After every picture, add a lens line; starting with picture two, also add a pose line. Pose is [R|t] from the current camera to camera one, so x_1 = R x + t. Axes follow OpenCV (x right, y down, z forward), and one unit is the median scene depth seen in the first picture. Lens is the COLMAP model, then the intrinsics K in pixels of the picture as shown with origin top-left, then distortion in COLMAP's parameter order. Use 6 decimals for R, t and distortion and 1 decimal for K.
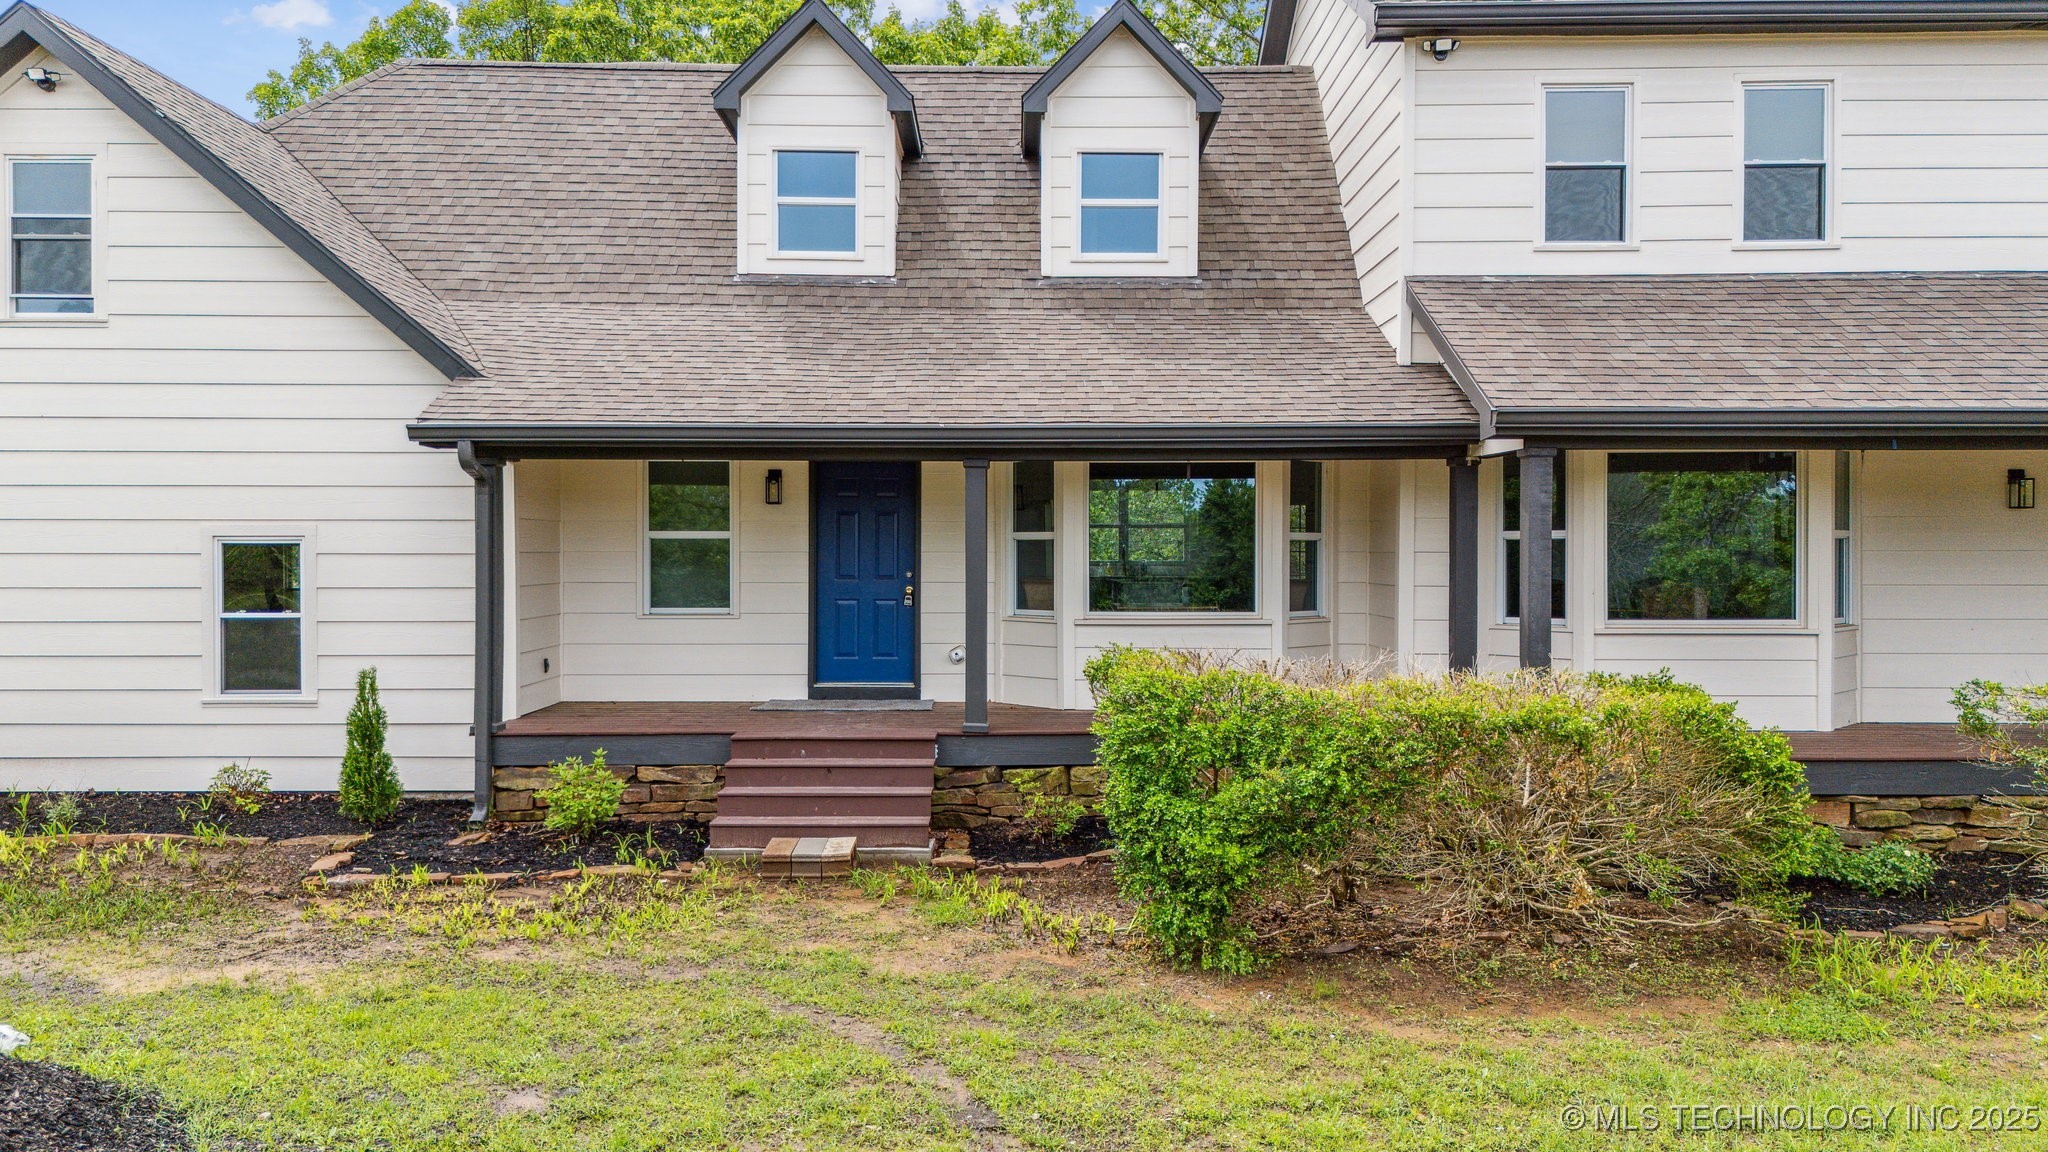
lens RADIAL K [[1514.8, 0, 1011.4], [0, 1514.8, 575.4], [0, 0, 1]] dist [0.070945, -0.061724]
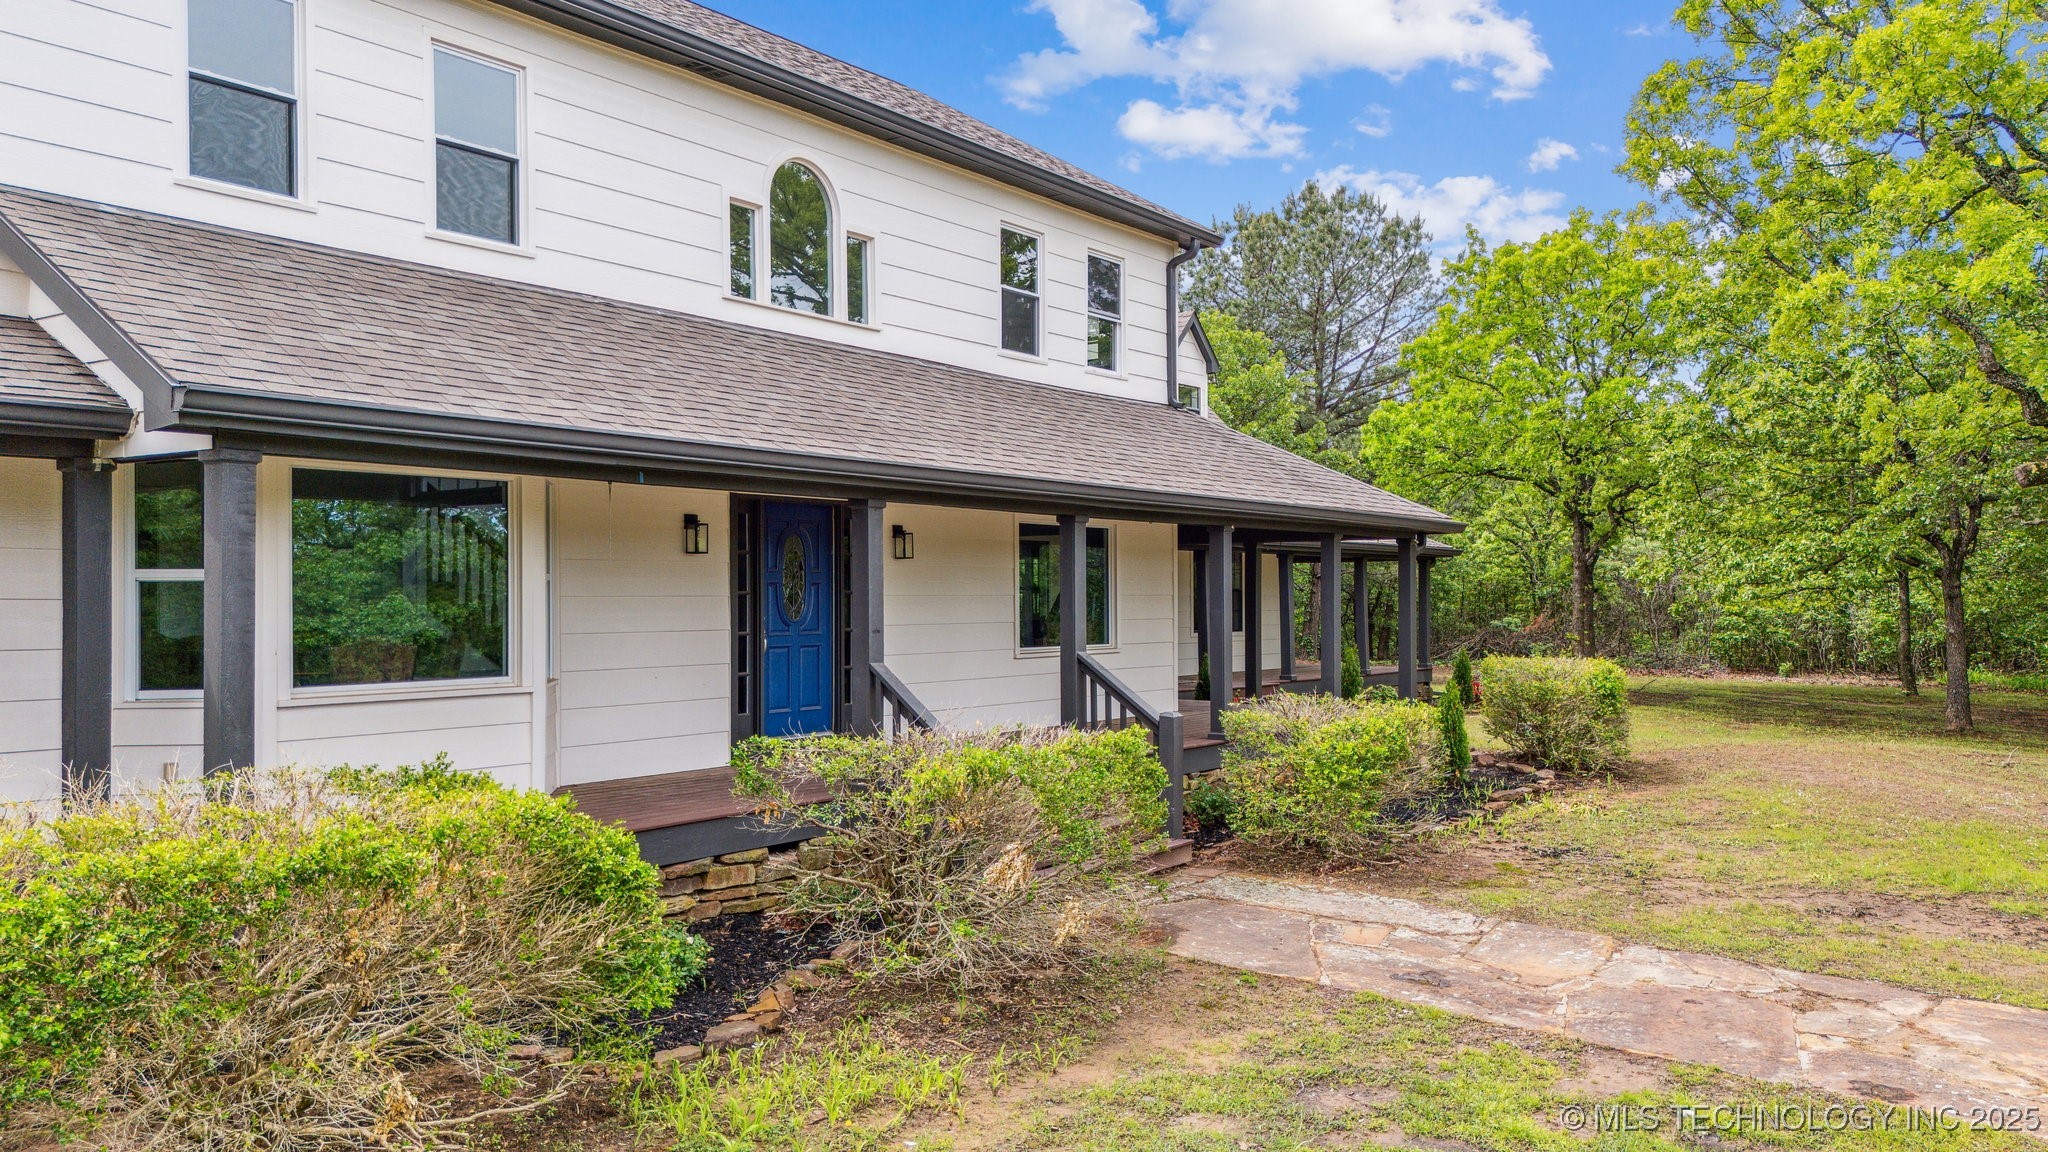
lens RADIAL K [[1514.8, 0, 1021.5], [0, 1514.8, 589.9], [0, 0, 1]] dist [0.070945, -0.061724]
pose [[0.602269, 0.002339, 0.798290, 0.000482], [0.014516, 0.999798, -0.013881, -0.003667], [-0.798161, 0.019949, 0.602114, 0.250820]]
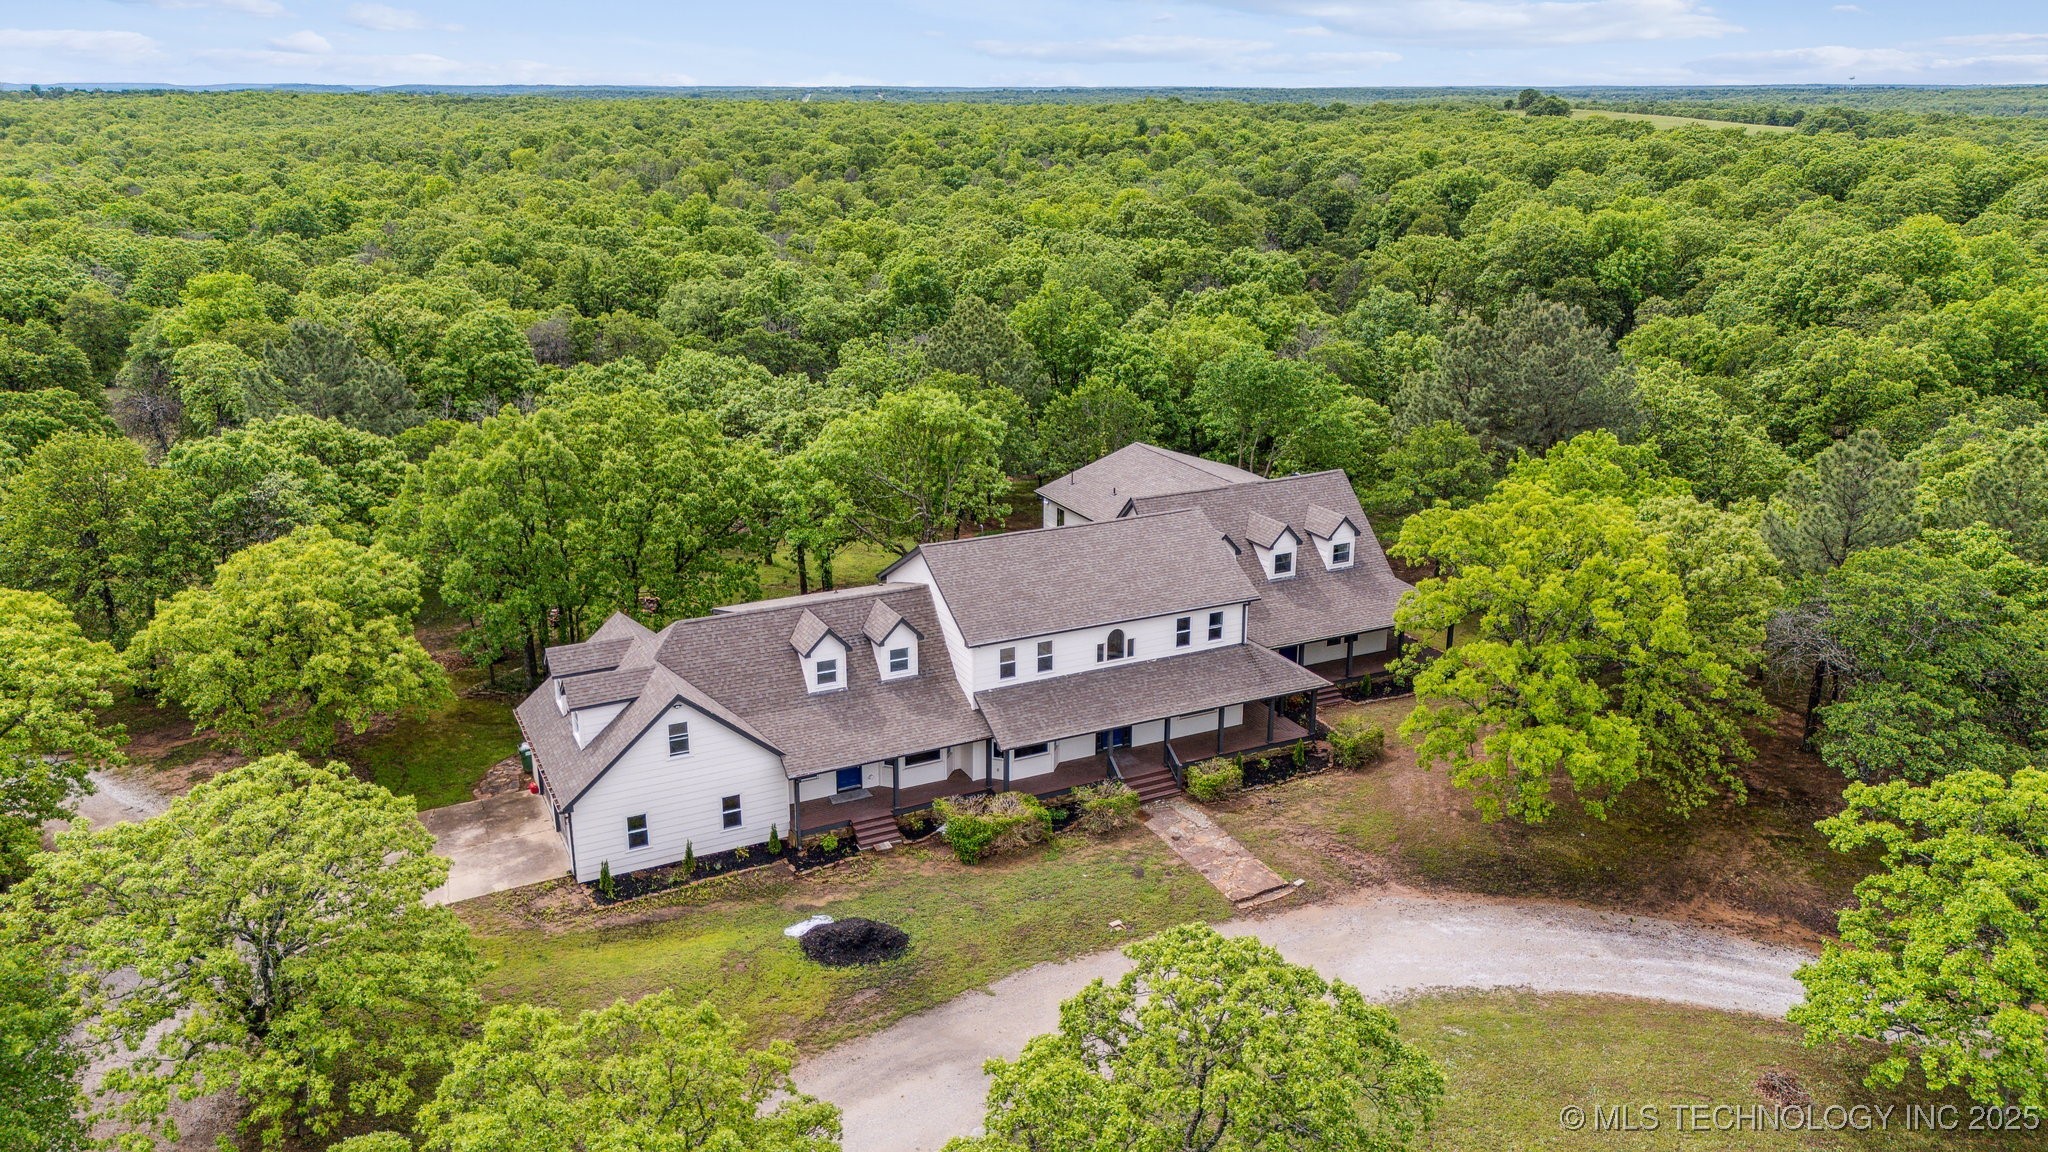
lens RADIAL K [[1514.8, 0, 1037.7], [0, 1514.8, 571.2], [0, 0, 1]] dist [0.070945, -0.061724]
pose [[0.886606, -0.138965, 0.441156, -1.583666], [0.003722, 0.955911, 0.293634, -1.946840], [-0.462511, -0.258696, 0.848033, -2.960492]]
